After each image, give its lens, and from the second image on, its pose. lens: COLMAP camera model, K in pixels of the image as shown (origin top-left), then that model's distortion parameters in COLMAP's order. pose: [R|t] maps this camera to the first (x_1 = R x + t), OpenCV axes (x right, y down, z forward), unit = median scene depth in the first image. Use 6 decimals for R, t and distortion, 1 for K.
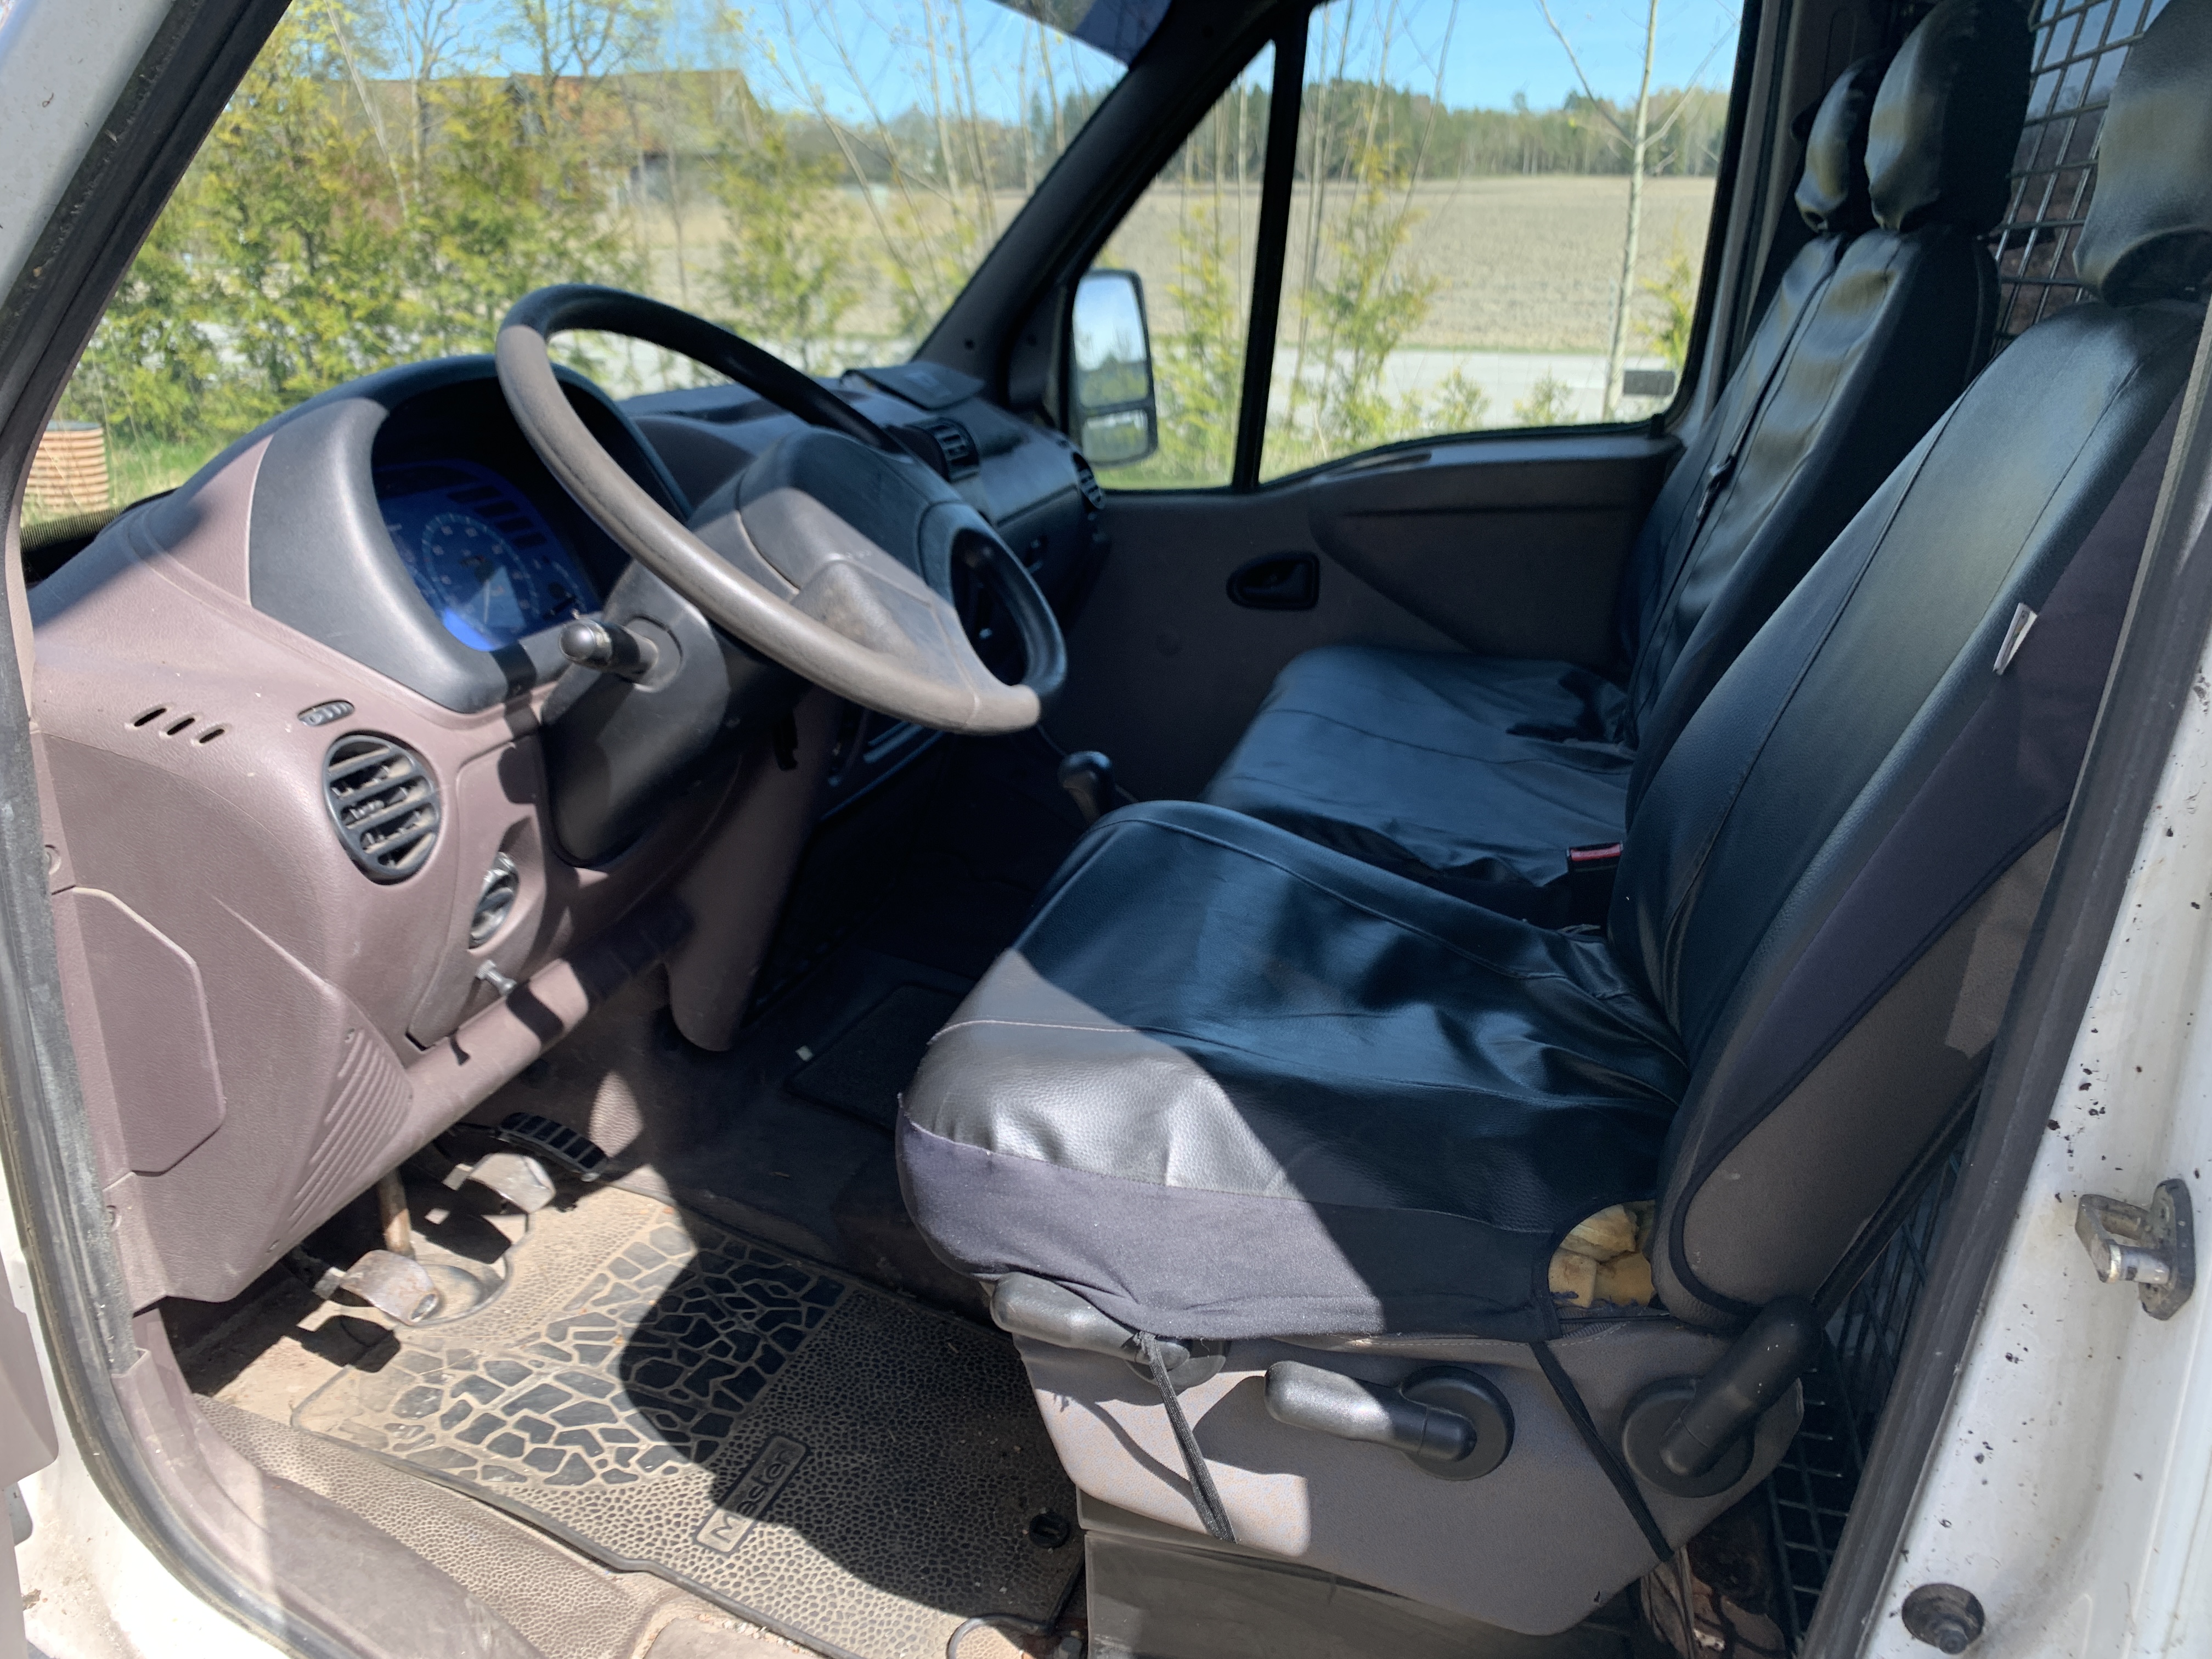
lens RADIAL K [[1713.0, 0, 1105.6], [0, 1713.0, 828.0], [0, 0, 1]] dist [0.000568, -0.004812]
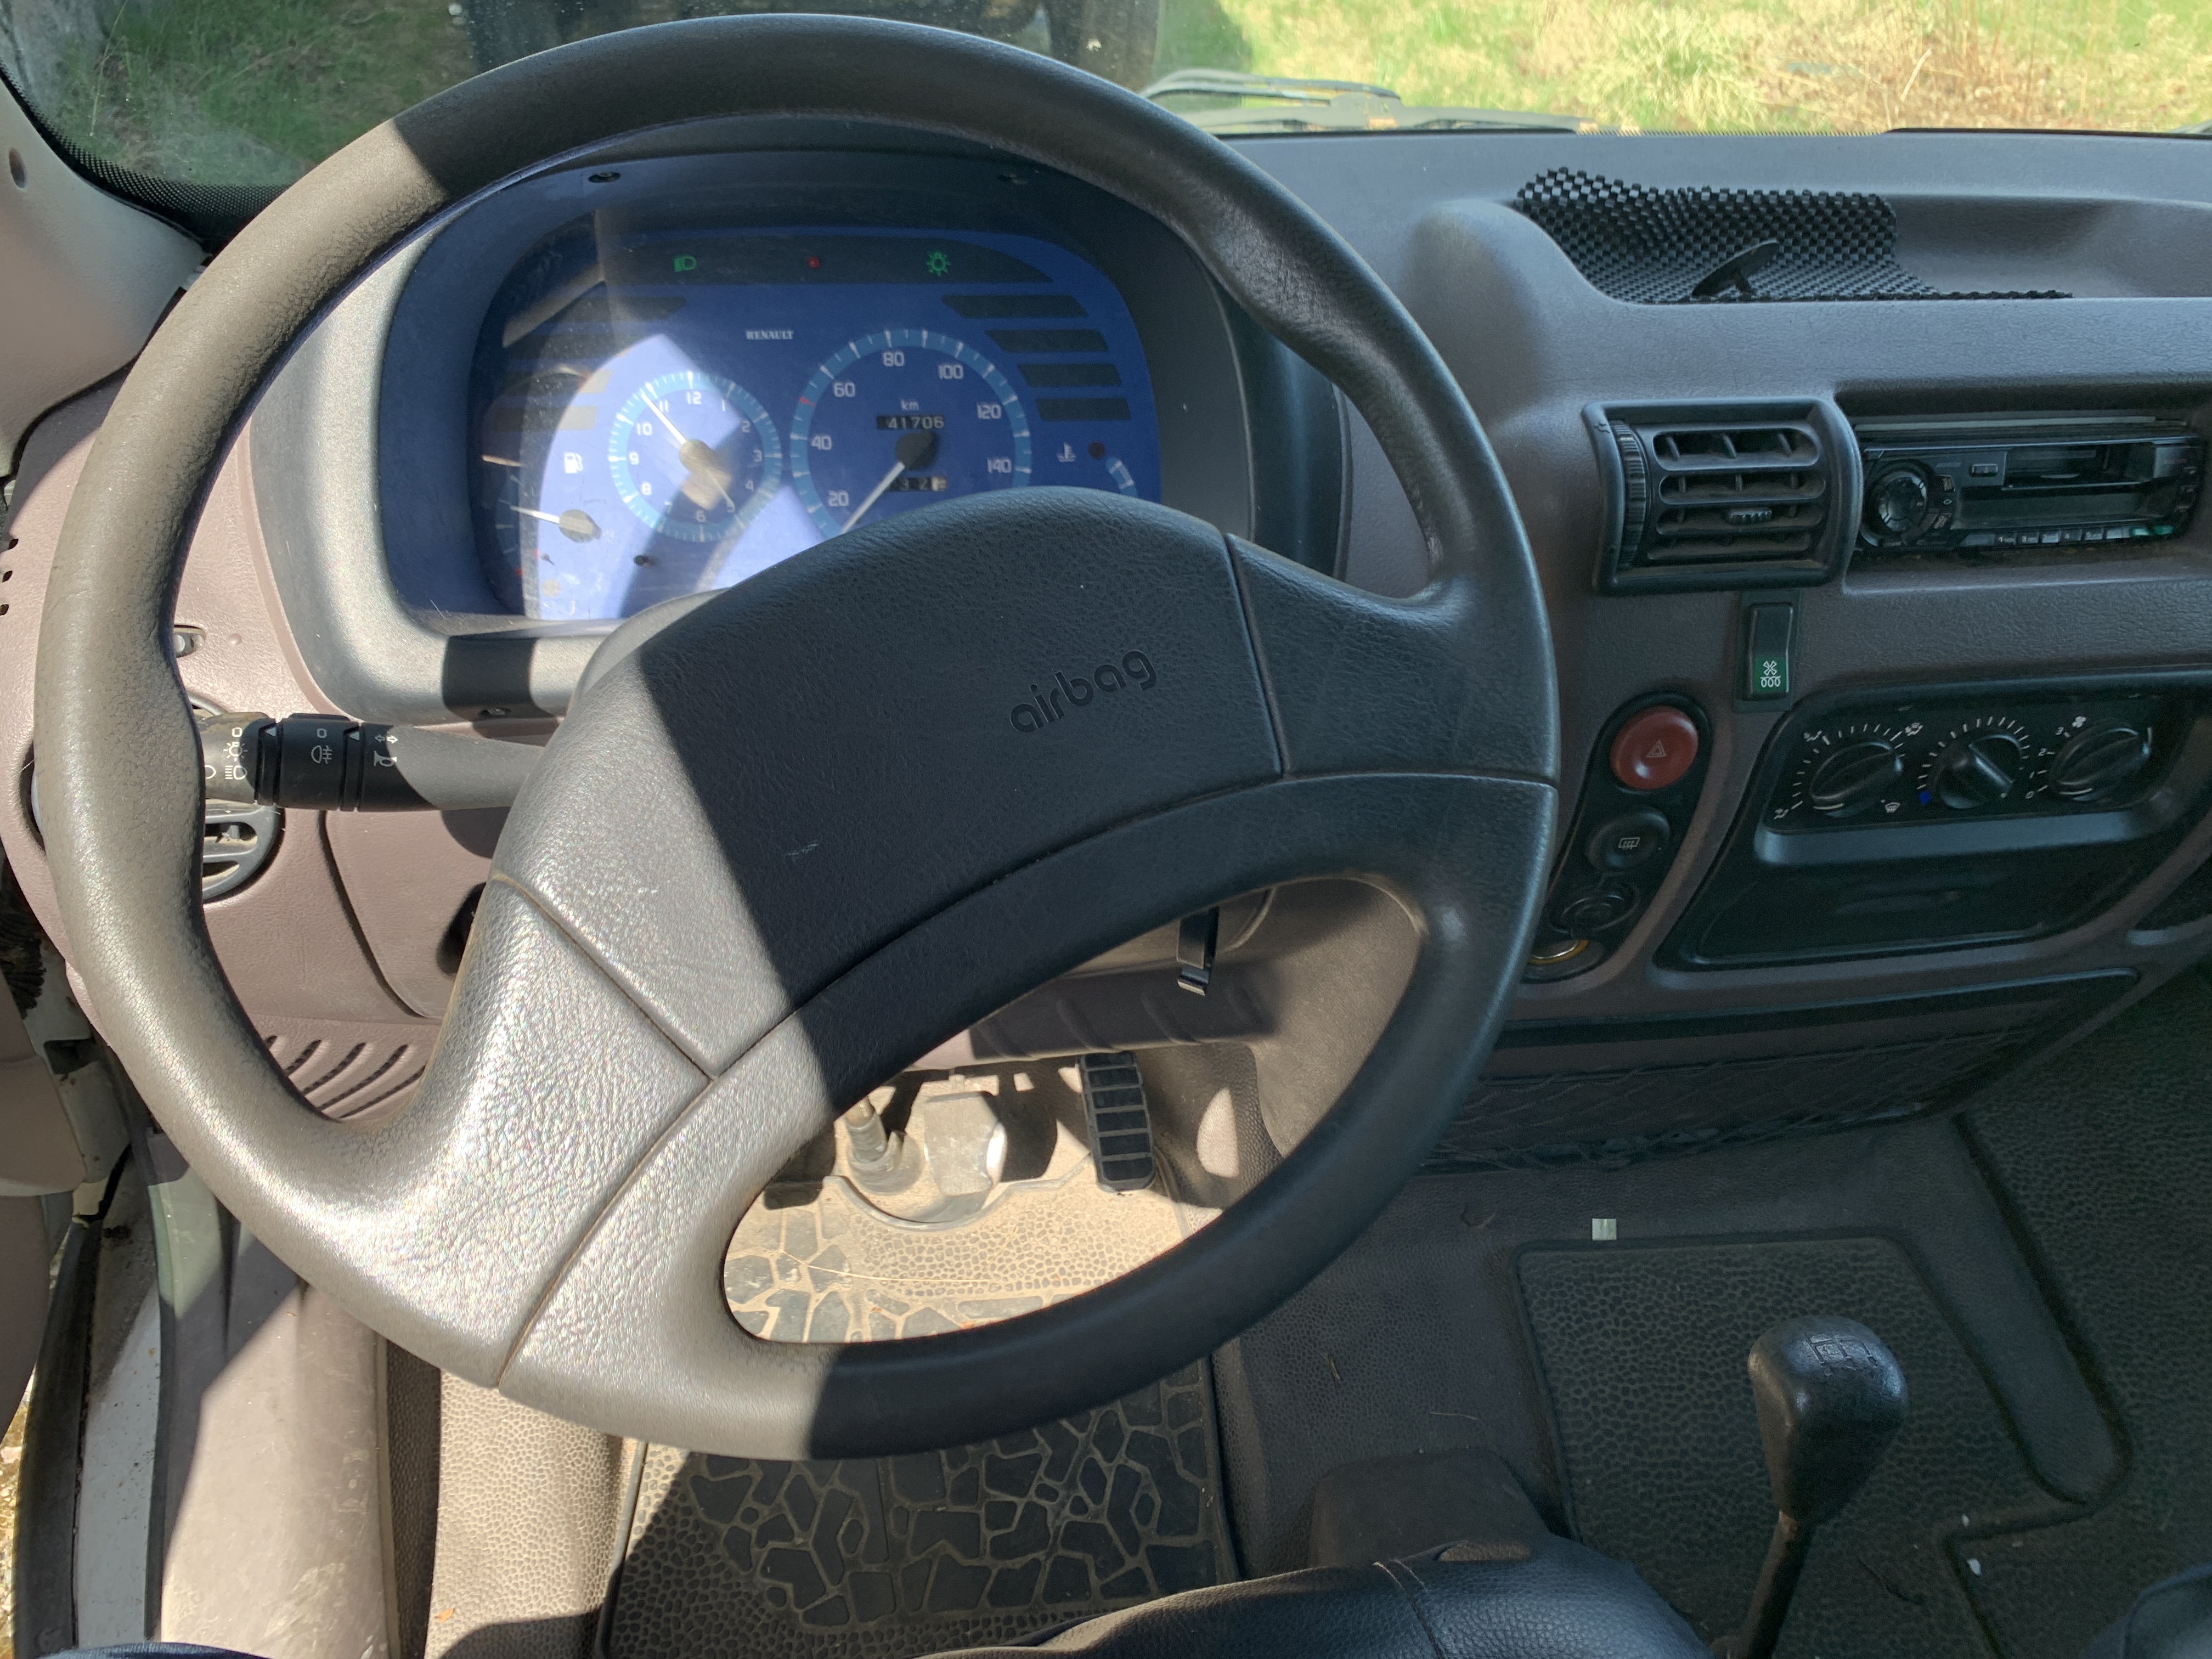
lens RADIAL K [[1713.0, 0, 1105.7], [0, 1713.0, 829.1], [0, 0, 1]] dist [0.000568, -0.004812]
pose [[0.429147, 0.584350, -0.688744, 0.136165], [-0.347964, 0.810633, 0.470952, -0.313515], [0.833519, 0.037550, 0.551213, 0.669839]]
